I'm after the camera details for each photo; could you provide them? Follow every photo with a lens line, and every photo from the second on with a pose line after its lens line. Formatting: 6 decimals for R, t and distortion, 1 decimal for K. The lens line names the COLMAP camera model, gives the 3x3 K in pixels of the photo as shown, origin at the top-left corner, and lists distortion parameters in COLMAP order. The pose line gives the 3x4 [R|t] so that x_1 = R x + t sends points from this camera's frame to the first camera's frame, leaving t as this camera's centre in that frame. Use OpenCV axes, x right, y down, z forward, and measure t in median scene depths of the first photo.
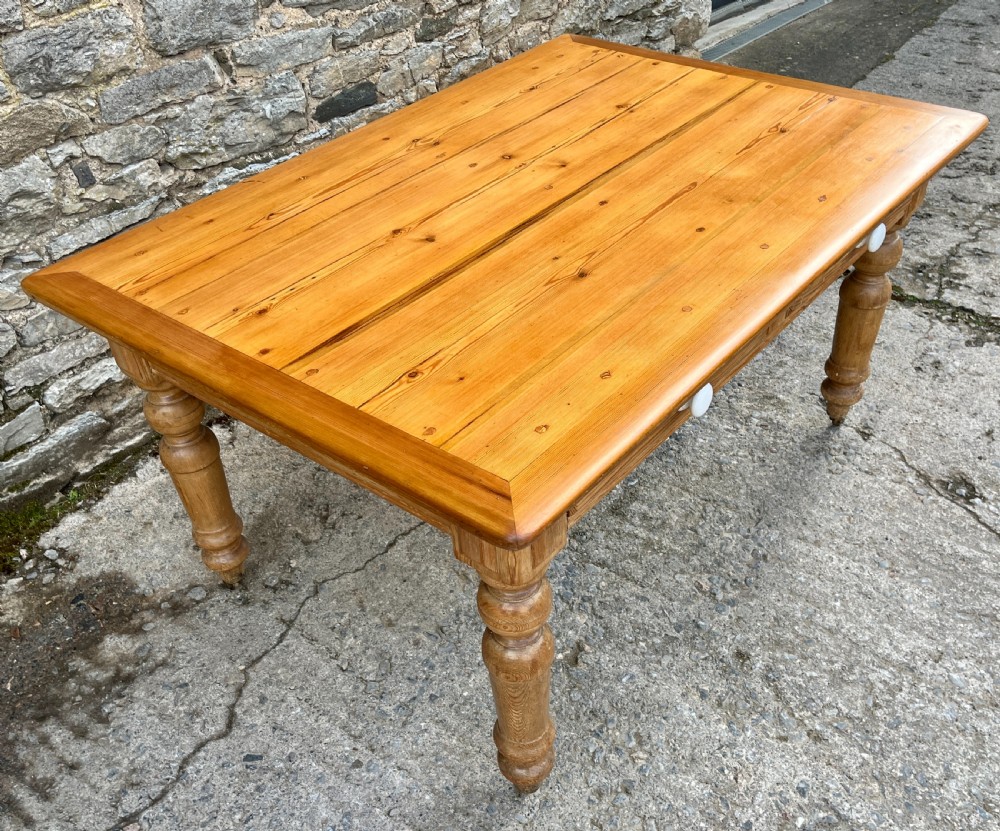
lens RADIAL K [[940.6, 0, 507.4], [0, 940.6, 446.7], [0, 0, 1]] dist [0.027764, 0.000000]
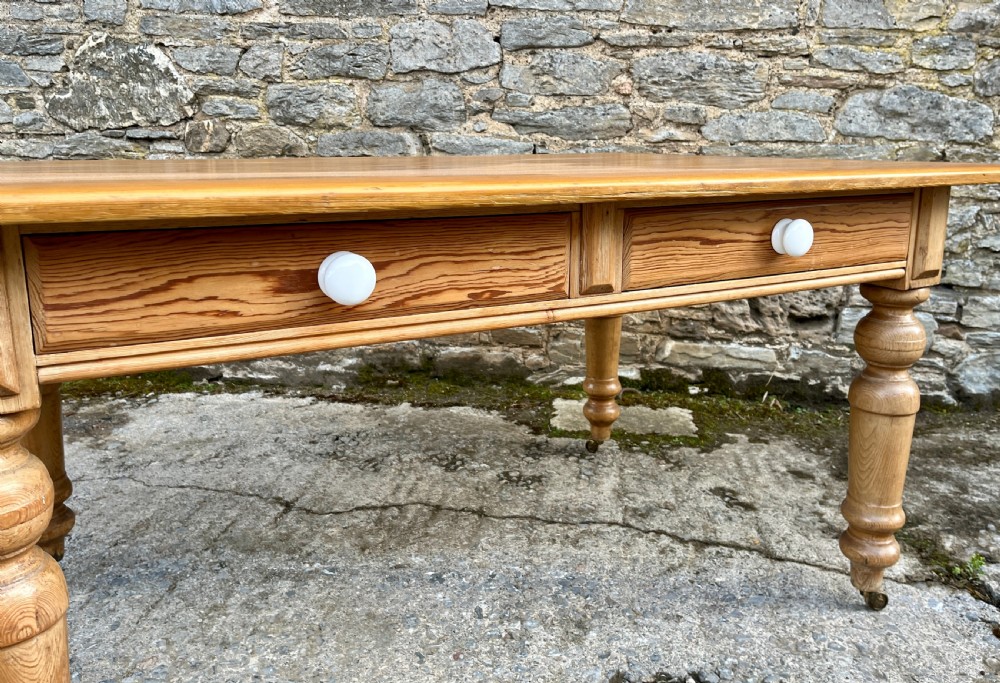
lens RADIAL K [[786.7, 0, 512.1], [0, 786.7, 295.5], [0, 0, 1]] dist [0.040860, -0.039518]
pose [[0.510723, 0.209747, -0.833768, 0.758558], [-0.561471, 0.815789, -0.138704, -0.155707], [0.651086, 0.538976, 0.534409, 0.633818]]
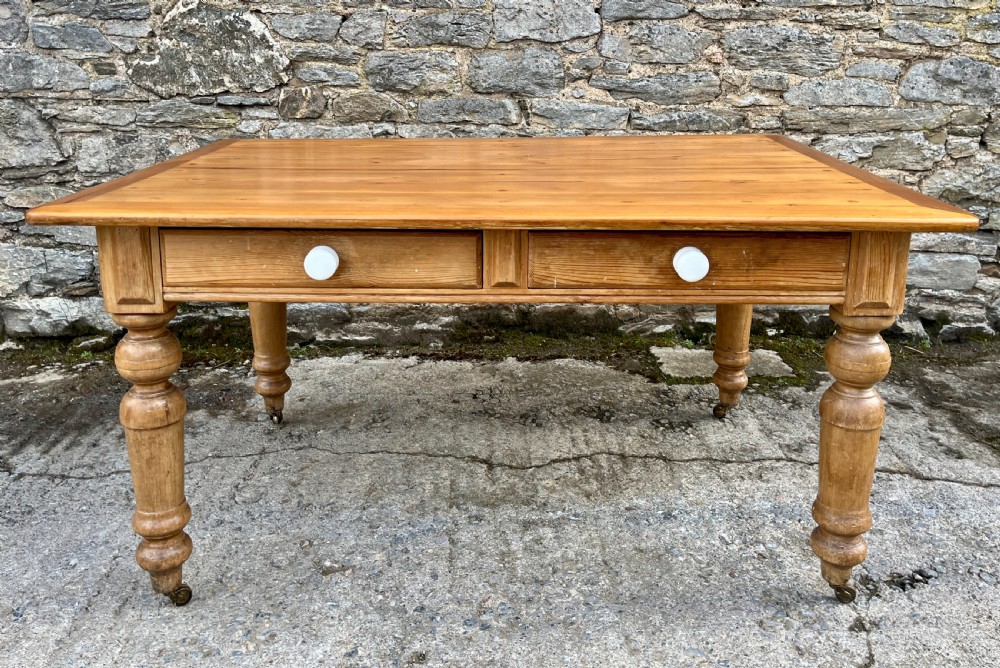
lens RADIAL K [[885.4, 0, 508.9], [0, 885.4, 240.2], [0, 0, 1]] dist [0.038997, -0.027745]
pose [[0.635709, 0.222189, -0.739261, 0.709330], [-0.510918, 0.839002, -0.187184, 0.005403], [0.578651, 0.496696, 0.646881, 0.263390]]
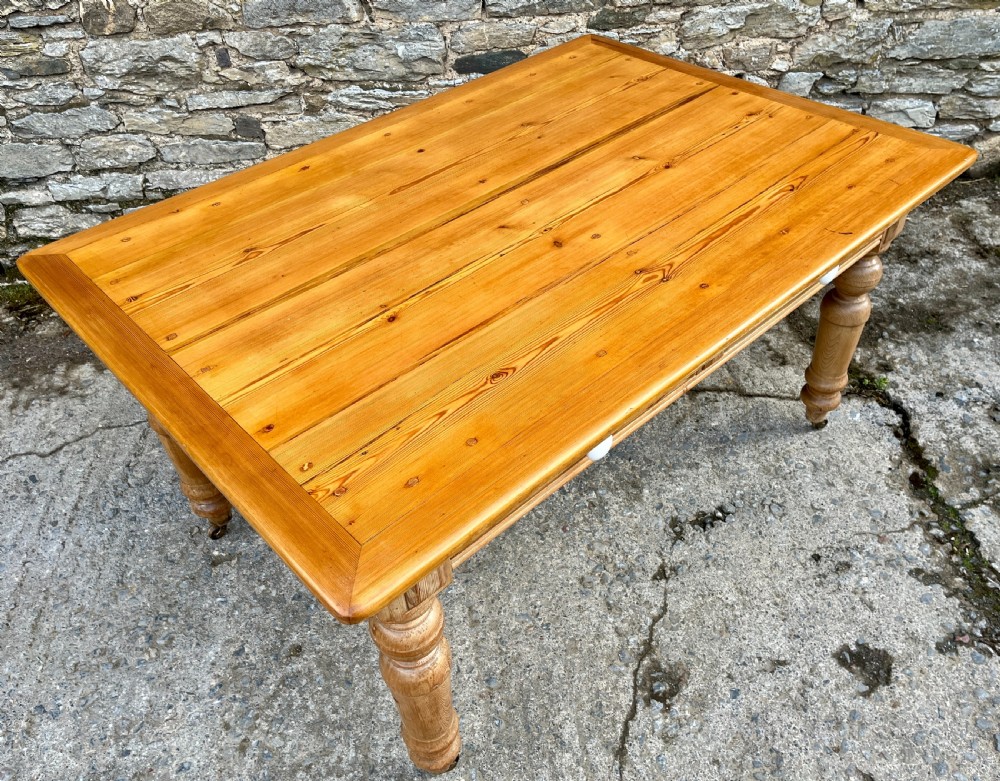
lens RADIAL K [[823.3, 0, 514.4], [0, 823.3, 370.7], [0, 0, 1]] dist [0.053218, -0.060315]
pose [[0.708883, 0.472006, -0.524114, 0.651769], [-0.441369, 0.876465, 0.192359, -0.294881], [0.550163, 0.094968, 0.829640, 0.275851]]
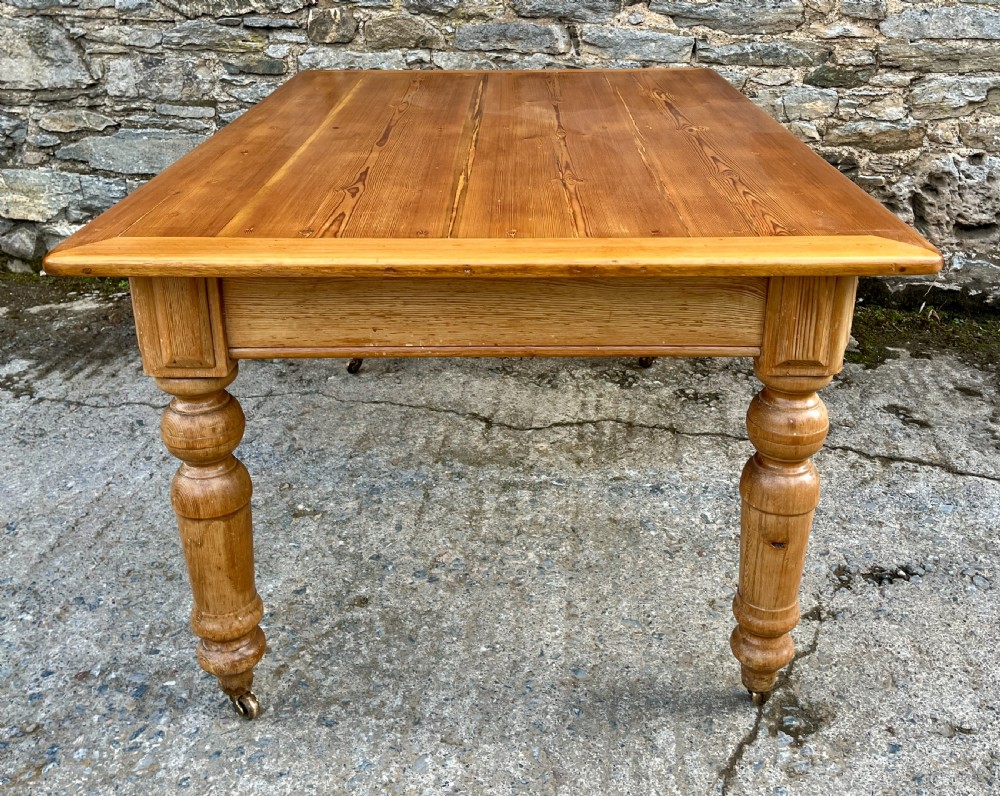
lens RADIAL K [[1005.3, 0, 512.6], [0, 1005.3, 316.4], [0, 0, 1]] dist [0.027286, 0.000000]
pose [[0.509713, 0.362259, -0.780360, 0.838379], [-0.562969, 0.826325, 0.015879, -0.089032], [0.650583, 0.431225, 0.625129, 0.309028]]
